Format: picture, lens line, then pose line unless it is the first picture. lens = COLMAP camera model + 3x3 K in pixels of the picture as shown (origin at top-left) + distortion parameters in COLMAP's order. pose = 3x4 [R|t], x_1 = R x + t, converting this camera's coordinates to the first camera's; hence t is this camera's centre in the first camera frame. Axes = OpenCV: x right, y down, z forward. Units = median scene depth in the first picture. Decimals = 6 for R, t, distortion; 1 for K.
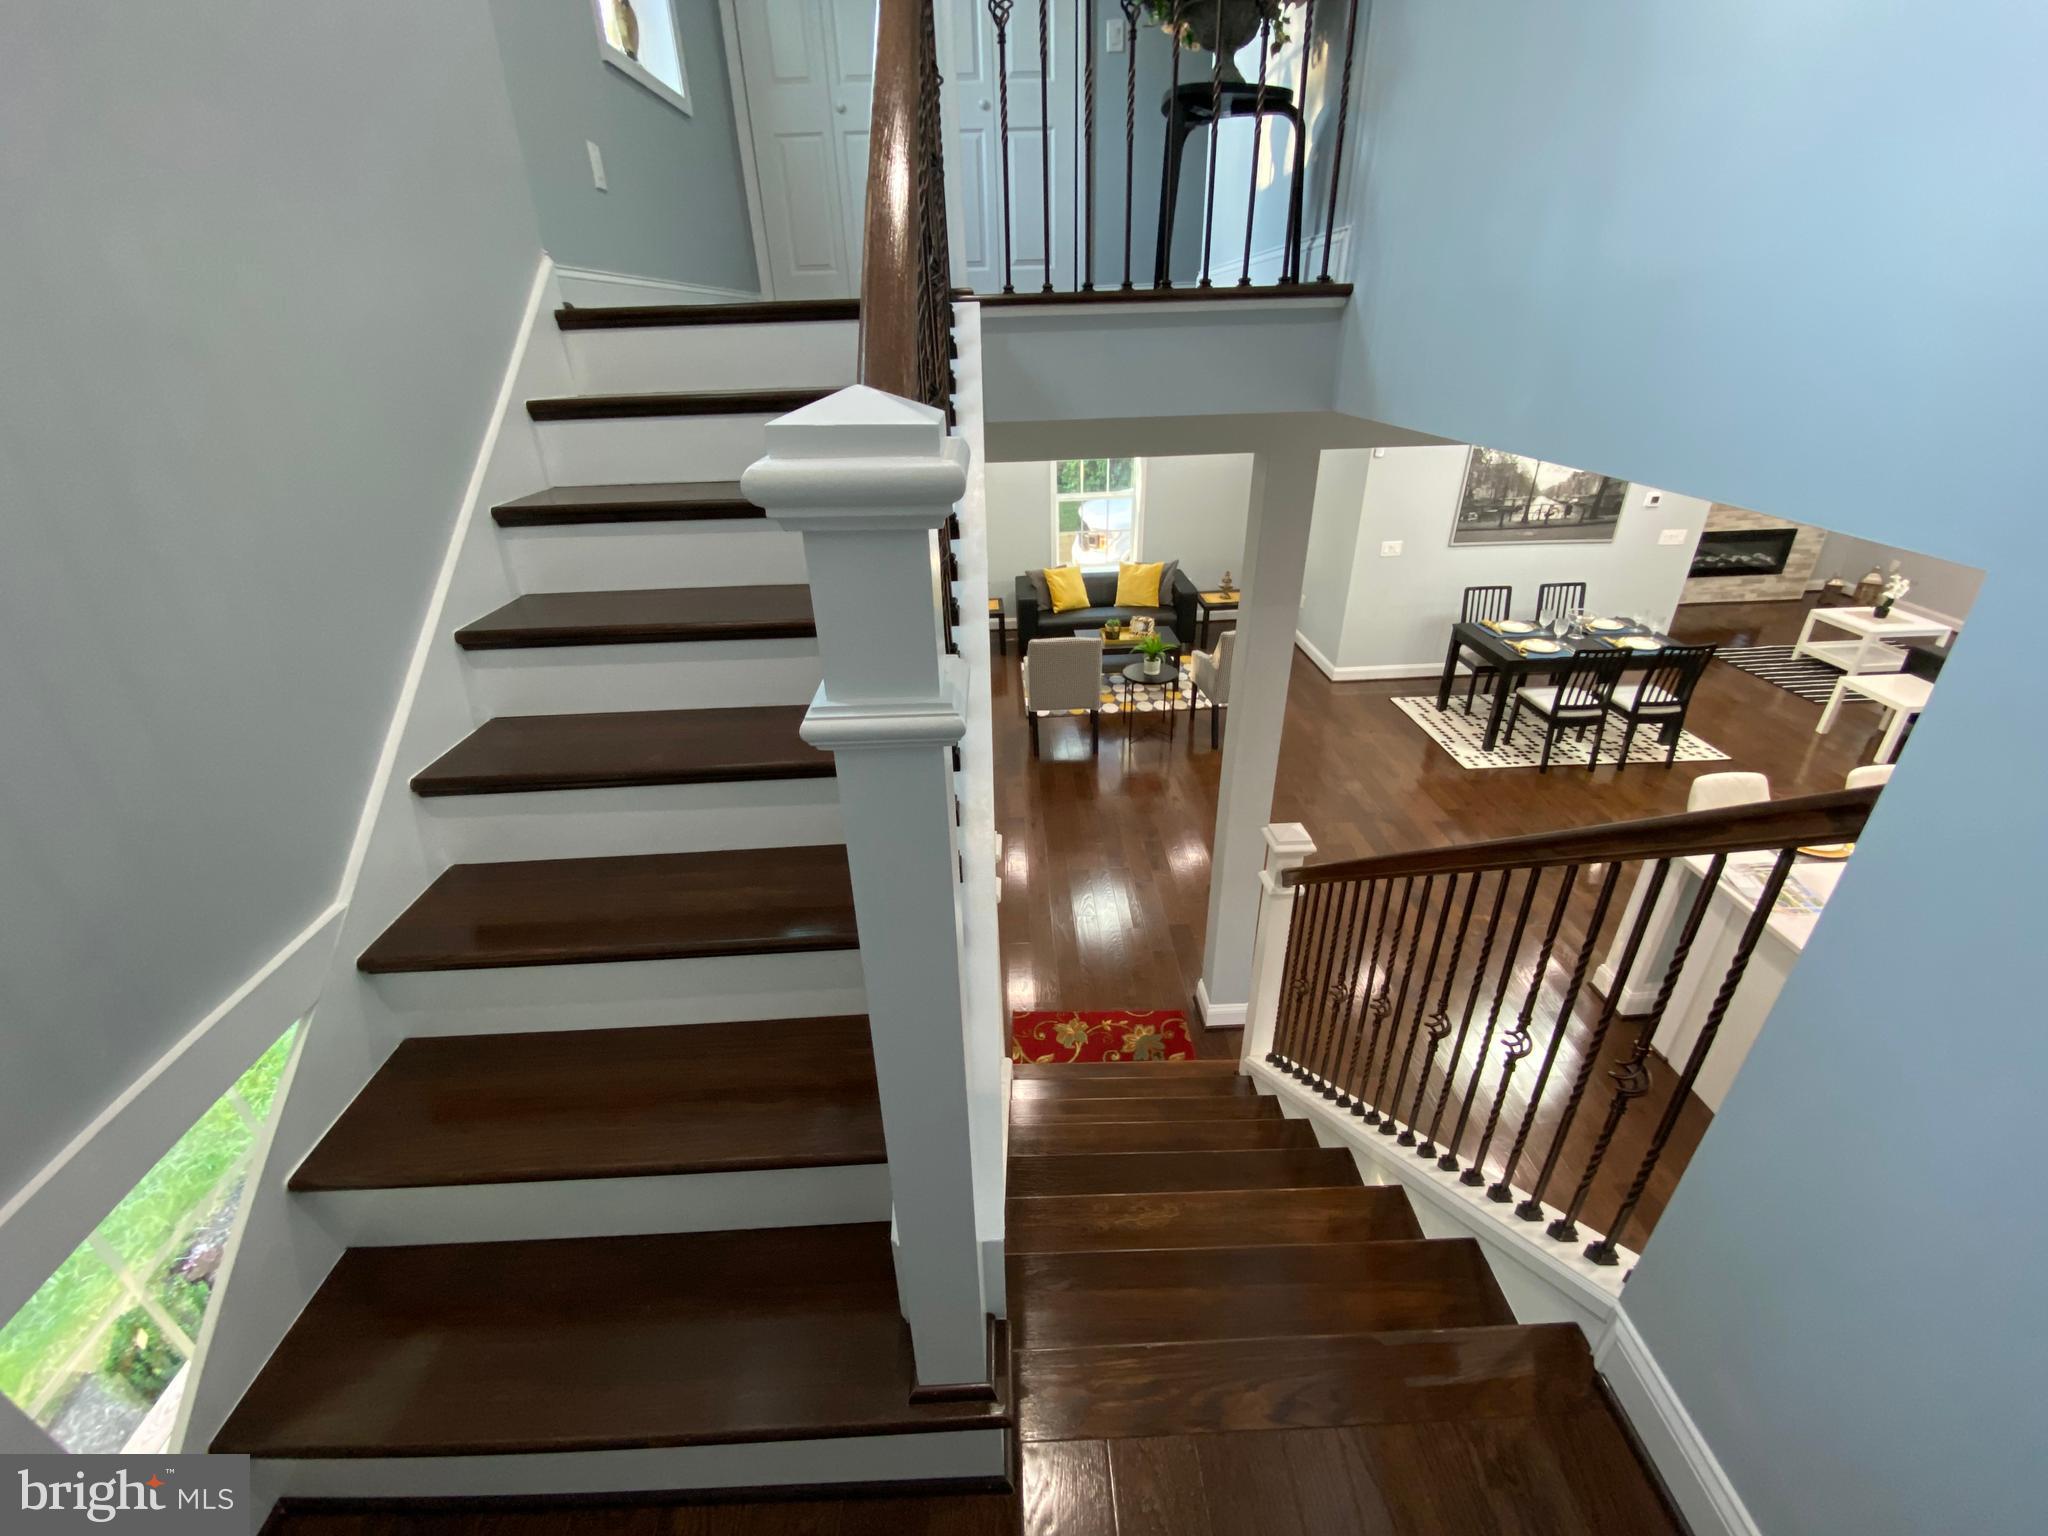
lens RADIAL K [[842.9, 0, 1024.0], [0, 842.9, 768.0], [0, 0, 1]] dist [0.021513, -0.020409]
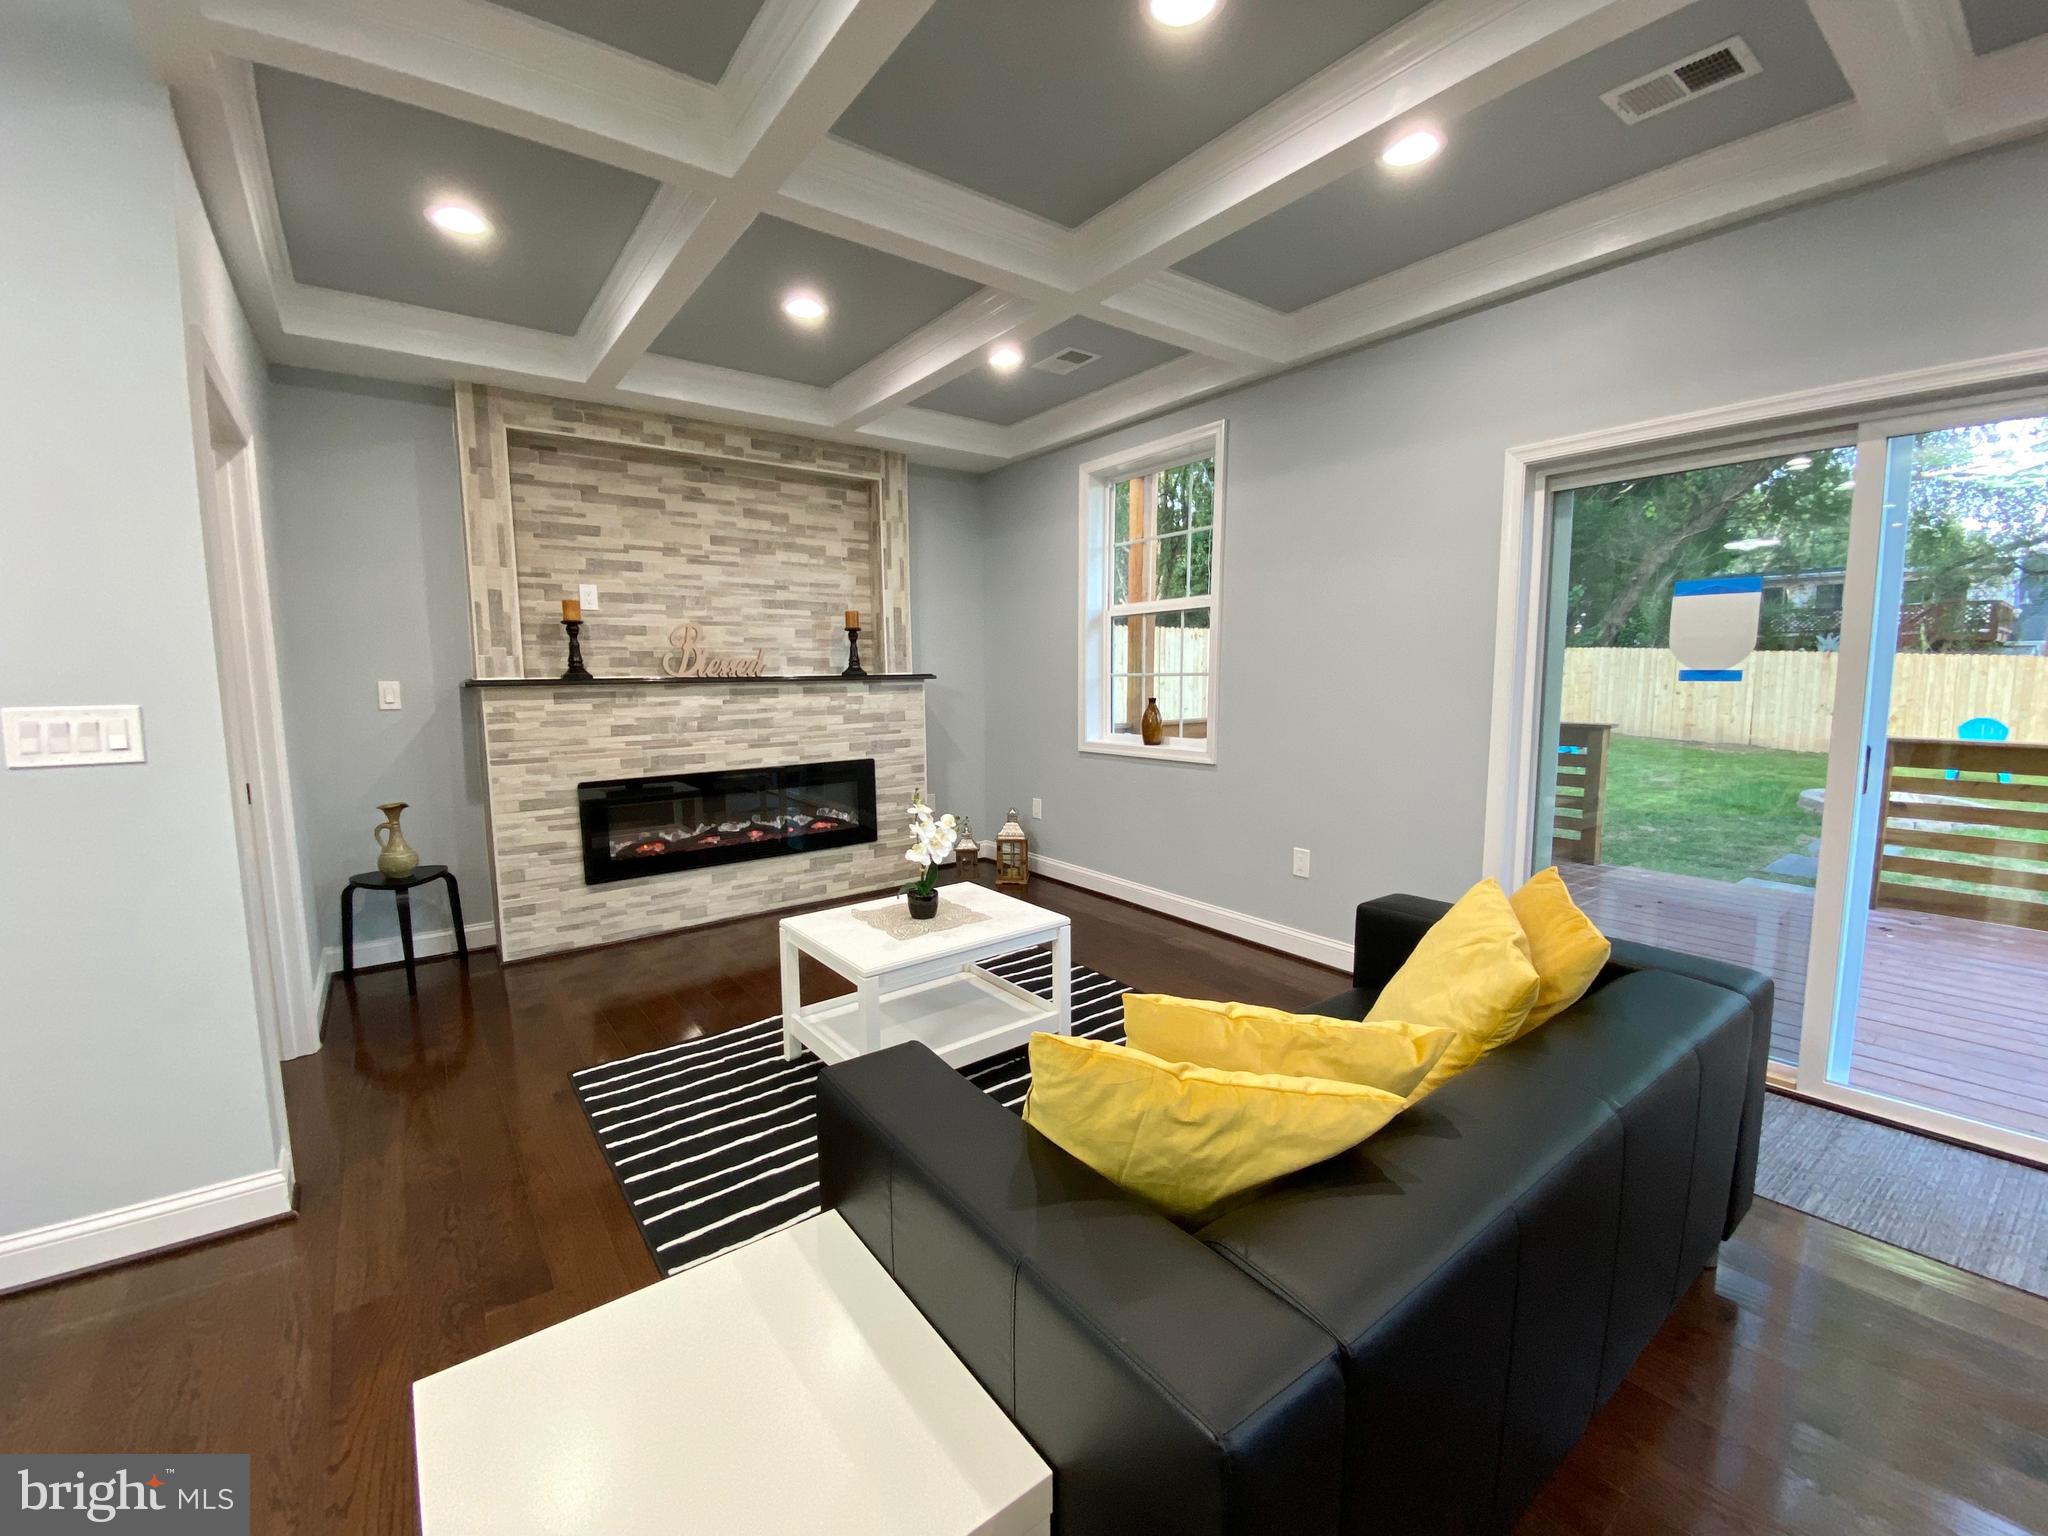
lens RADIAL K [[836.5, 0, 1012.8], [0, 836.5, 769.8], [0, 0, 1]] dist [0.045261, -0.032839]
pose [[0.821760, -0.046711, 0.567917, 0.959173], [0.250052, 0.925112, -0.285729, -0.140088], [-0.512040, 0.376809, 0.771900, 0.758722]]
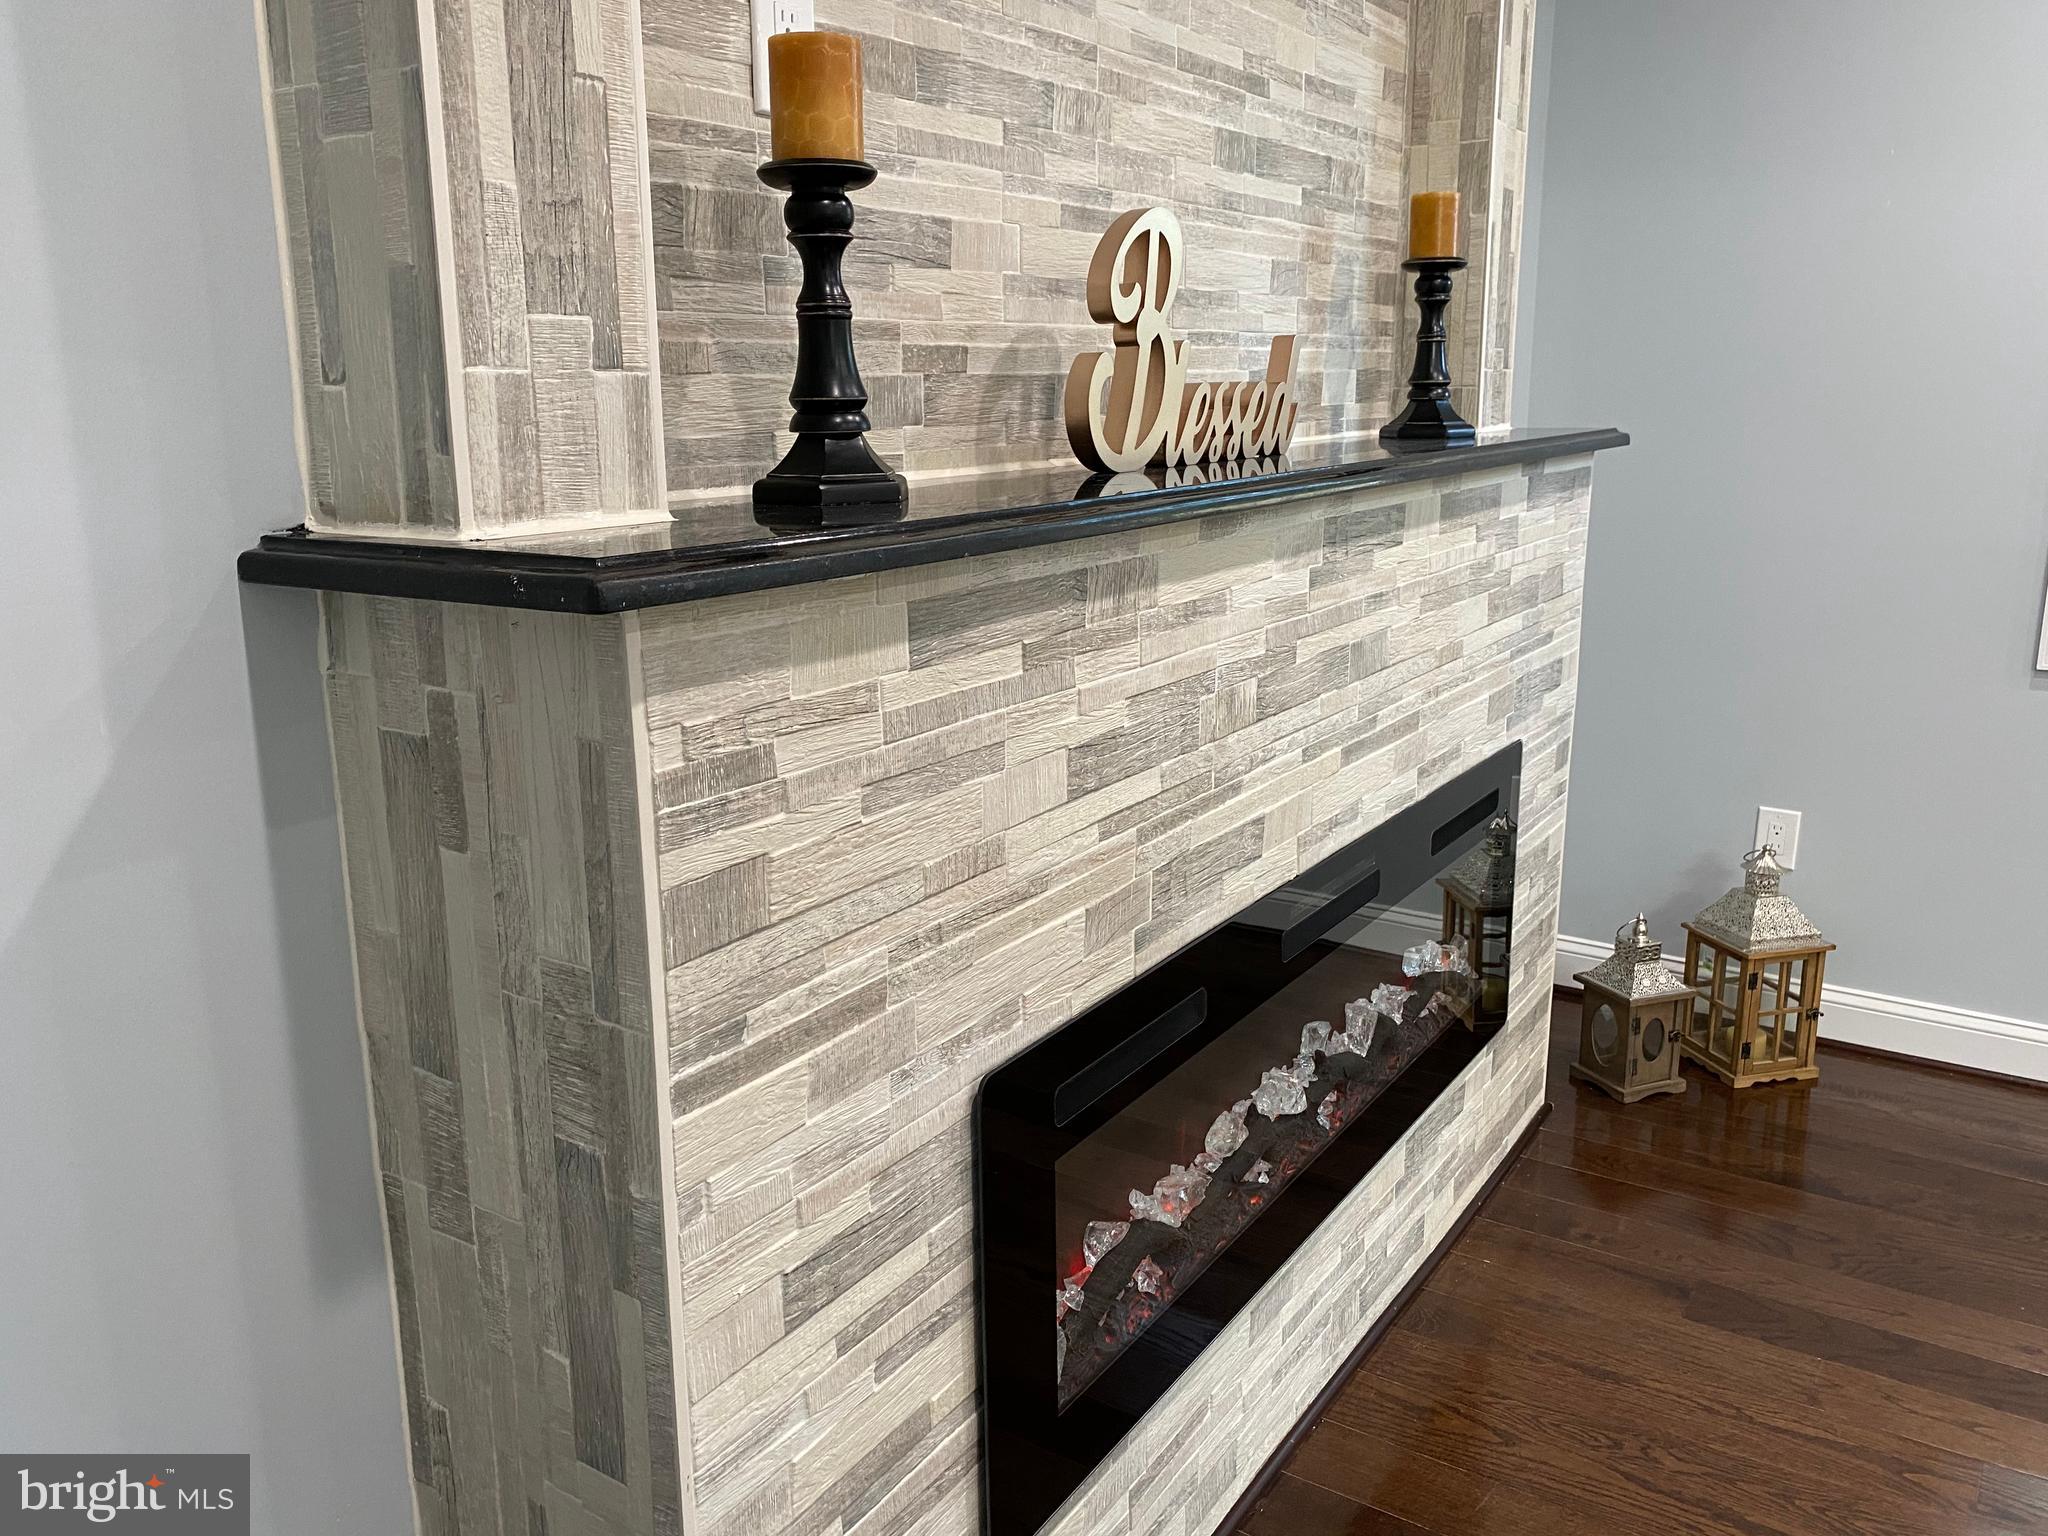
lens RADIAL K [[1579.3, 0, 1024.0], [0, 1579.3, 768.0], [0, 0, 1]] dist [0.044846, -0.001236]
pose [[0.583293, -0.168086, 0.794680, 0.891174], [0.372305, 0.924857, -0.077651, -0.406855], [-0.721913, 0.341156, 0.602042, 1.255113]]
